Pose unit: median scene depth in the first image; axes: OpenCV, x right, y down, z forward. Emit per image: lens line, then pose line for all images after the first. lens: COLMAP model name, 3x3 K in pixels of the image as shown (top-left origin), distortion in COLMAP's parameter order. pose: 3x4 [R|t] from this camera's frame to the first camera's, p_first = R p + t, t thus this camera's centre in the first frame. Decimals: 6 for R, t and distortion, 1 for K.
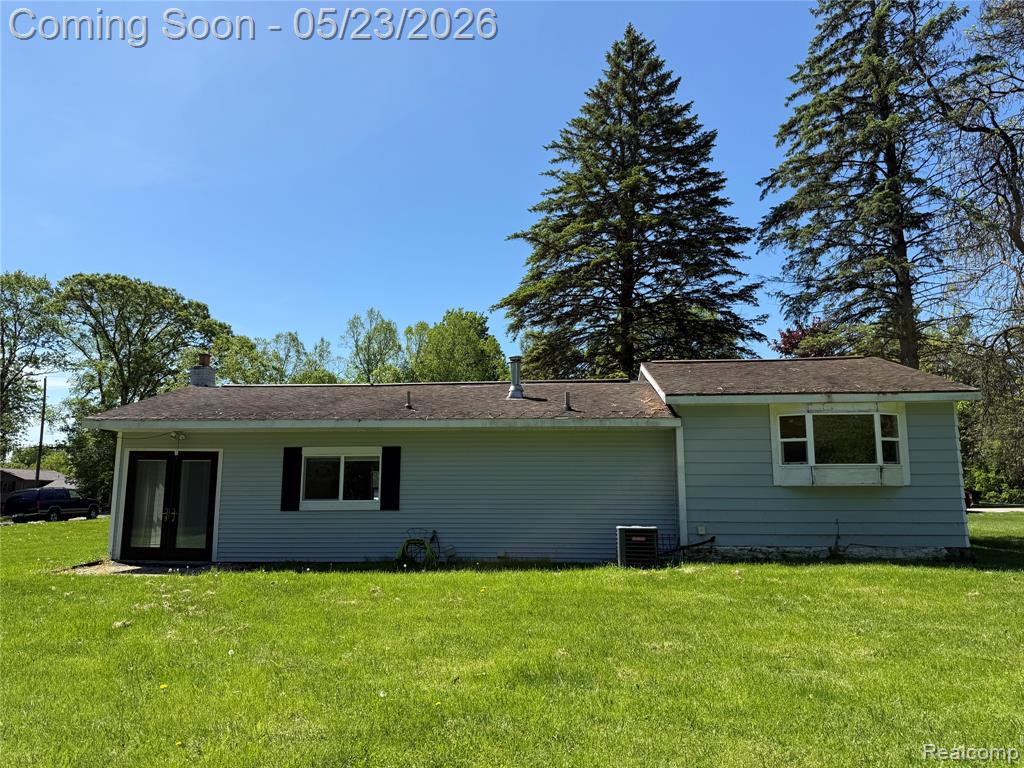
lens RADIAL K [[717.9, 0, 526.2], [0, 717.9, 382.5], [0, 0, 1]] dist [0.106008, -0.134431]
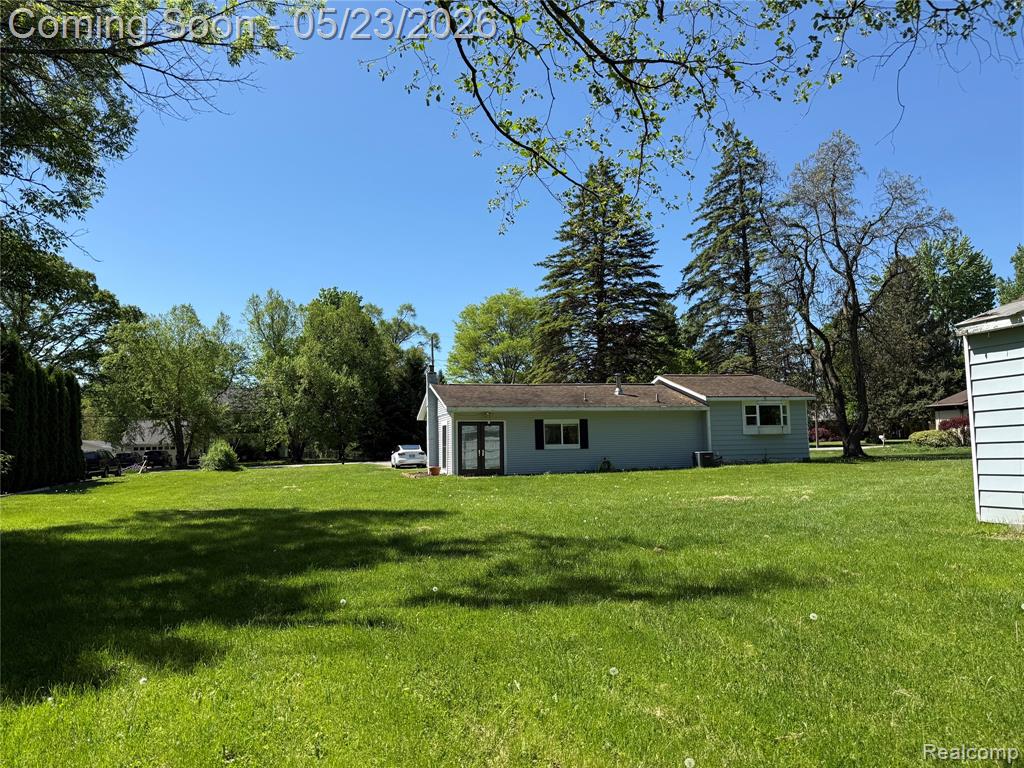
lens RADIAL K [[705.8, 0, 516.9], [0, 705.8, 389.0], [0, 0, 1]] dist [0.112229, -0.248699]
pose [[0.942892, 0.007114, 0.333022, -1.067220], [-0.029333, 0.997661, 0.061738, -0.122338], [-0.331804, -0.067981, 0.940896, -0.888508]]
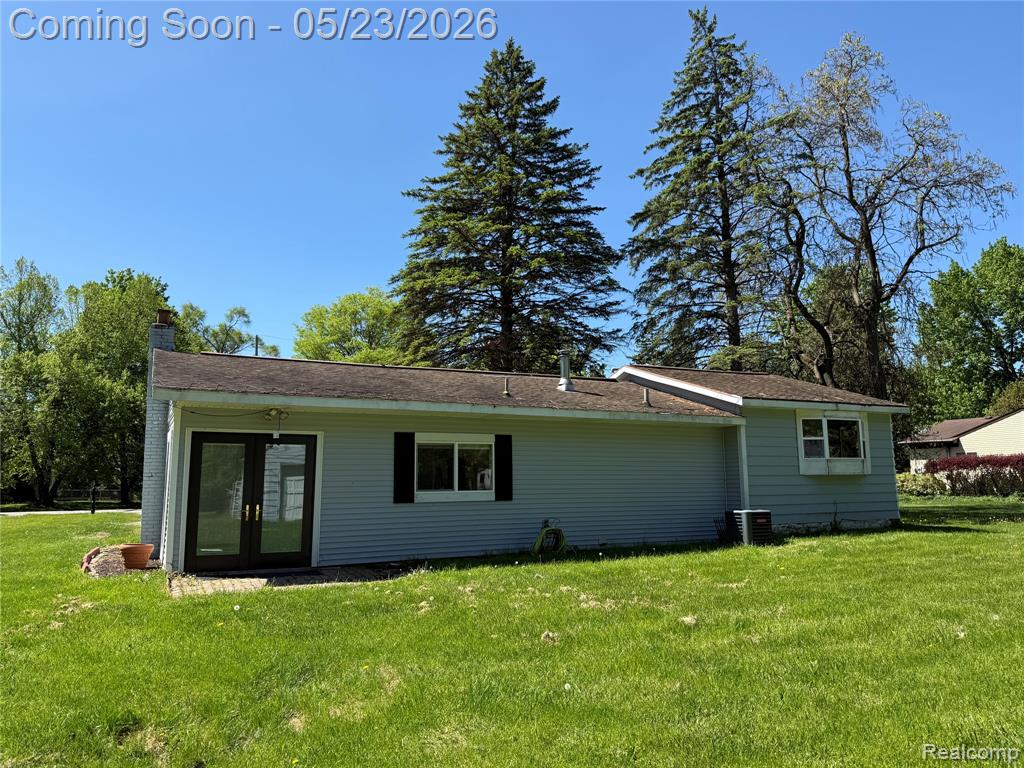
lens RADIAL K [[701.9, 0, 512.0], [0, 701.9, 384.0], [0, 0, 1]] dist [0.104154, -0.125452]
pose [[0.862301, 0.062235, 0.502557, -0.654690], [-0.067887, 0.997668, -0.007064, 0.026862], [-0.501825, -0.028026, 0.864515, 0.183708]]
